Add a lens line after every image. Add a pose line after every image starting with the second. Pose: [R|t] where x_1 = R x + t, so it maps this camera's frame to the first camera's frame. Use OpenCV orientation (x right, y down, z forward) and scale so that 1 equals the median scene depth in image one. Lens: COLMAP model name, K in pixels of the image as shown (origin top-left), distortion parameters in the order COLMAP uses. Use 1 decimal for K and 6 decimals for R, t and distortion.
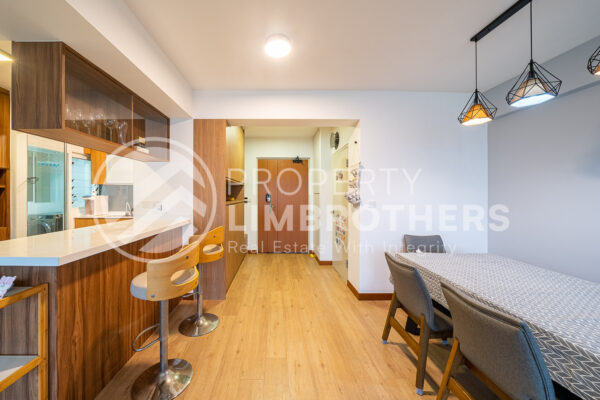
lens RADIAL K [[211.0, 0, 278.9], [0, 211.0, 195.8], [0, 0, 1]] dist [-0.009505, 0.000374]
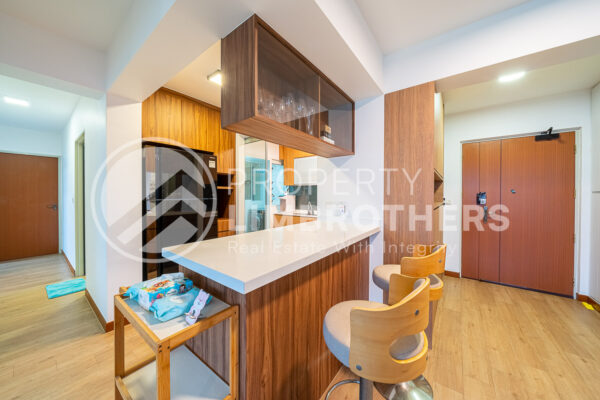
lens RADIAL K [[211.0, 0, 300.7], [0, 211.0, 196.6], [0, 0, 1]] dist [-0.009505, 0.000374]
pose [[0.792941, 0.004445, -0.609282, -0.208851], [-0.001966, 0.999987, 0.004737, 0.000671], [0.609295, -0.002559, 0.792939, 0.245068]]
